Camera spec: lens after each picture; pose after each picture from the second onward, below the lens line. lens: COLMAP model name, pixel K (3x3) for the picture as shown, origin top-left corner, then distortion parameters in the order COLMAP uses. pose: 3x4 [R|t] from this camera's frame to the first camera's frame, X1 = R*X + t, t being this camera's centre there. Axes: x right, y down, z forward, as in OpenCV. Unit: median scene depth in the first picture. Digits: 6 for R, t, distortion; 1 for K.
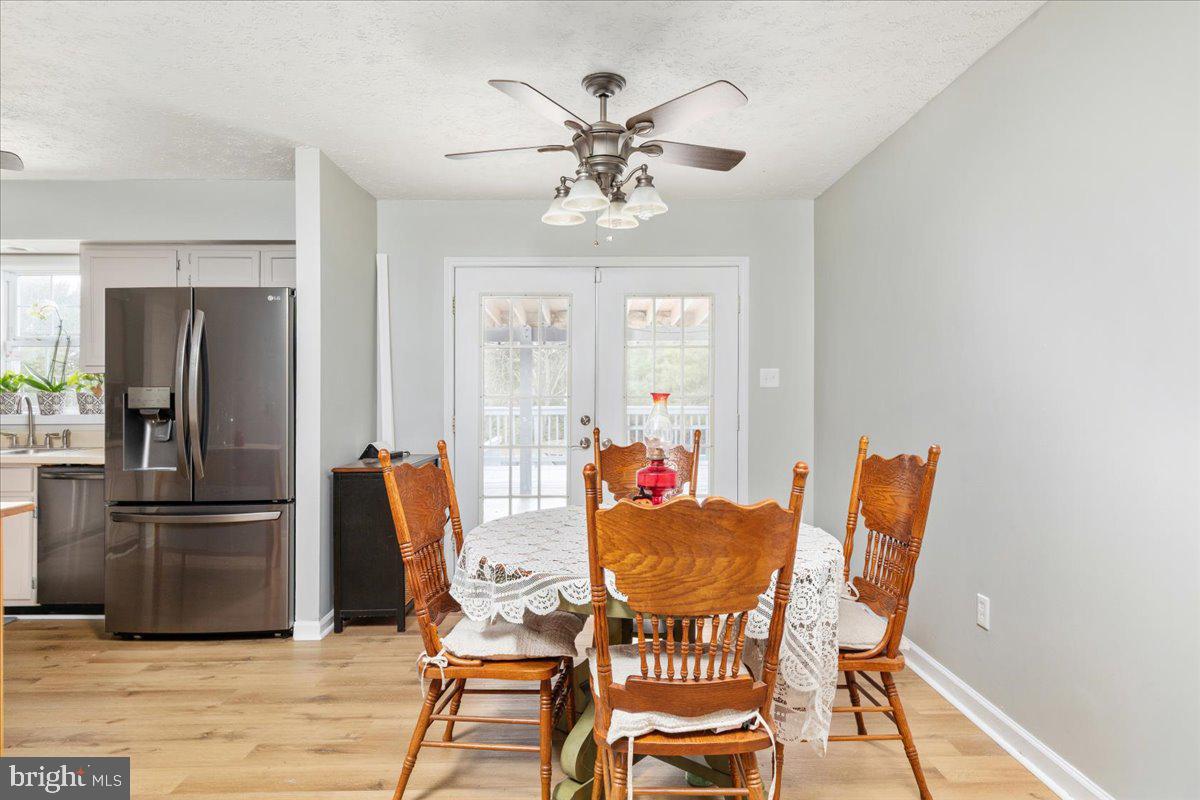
lens RADIAL K [[655.0, 0, 601.2], [0, 655.0, 391.7], [0, 0, 1]] dist [-0.002526, -0.001499]
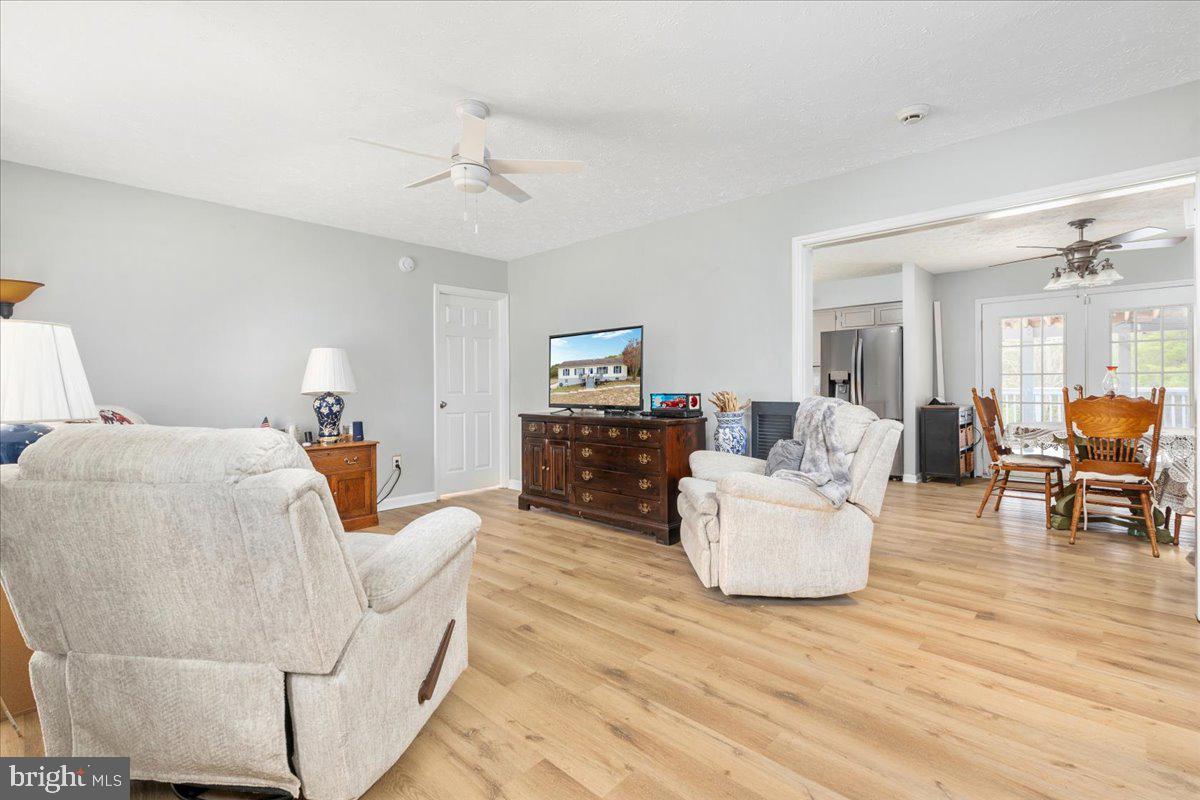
lens RADIAL K [[533.0, 0, 597.4], [0, 533.0, 383.9], [0, 0, 1]] dist [0.002240, -0.001567]
pose [[0.706005, -0.006165, -0.708180, 0.120668], [0.010477, 0.999944, 0.001741, 0.035513], [0.708130, -0.008649, 0.706030, -1.370363]]
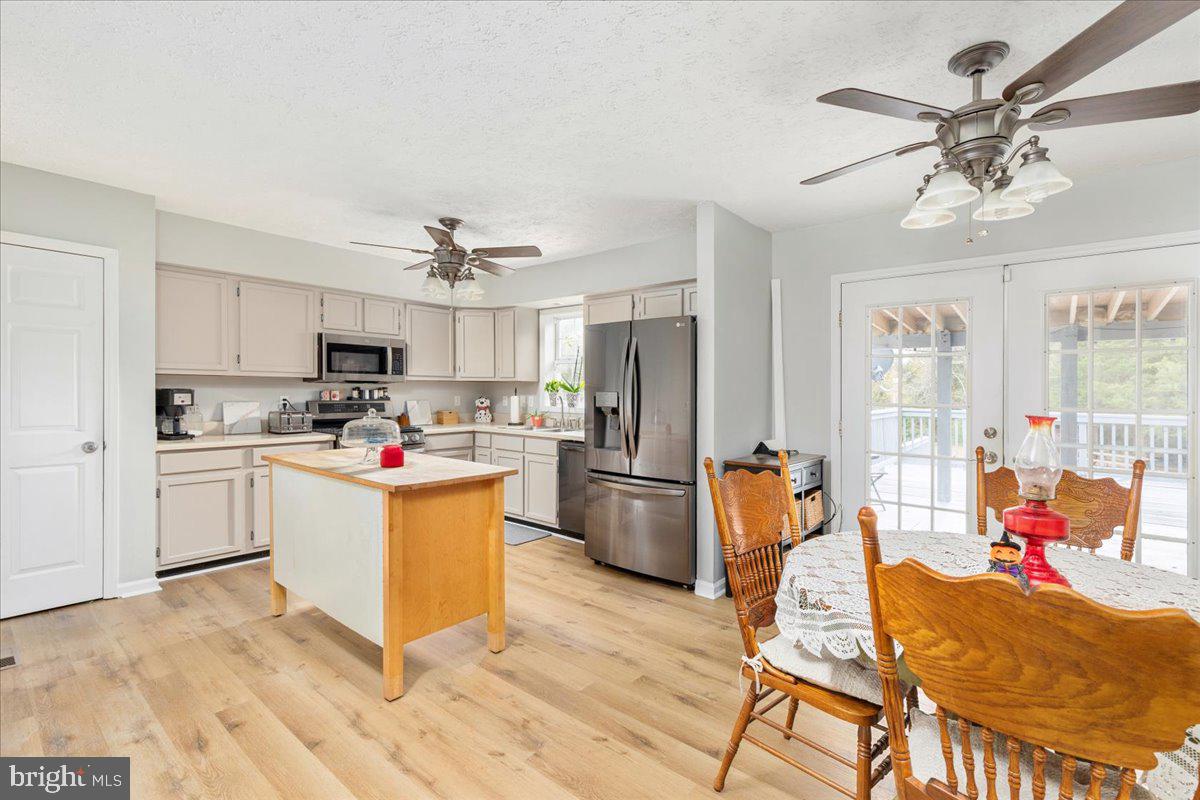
lens RADIAL K [[533.0, 0, 612.0], [0, 533.0, 382.2], [0, 0, 1]] dist [0.002240, -0.001567]
pose [[0.759347, 0.003377, -0.650678, 0.100211], [-0.012575, 0.999876, -0.009486, -0.022940], [0.650565, 0.015385, 0.759295, 0.145361]]
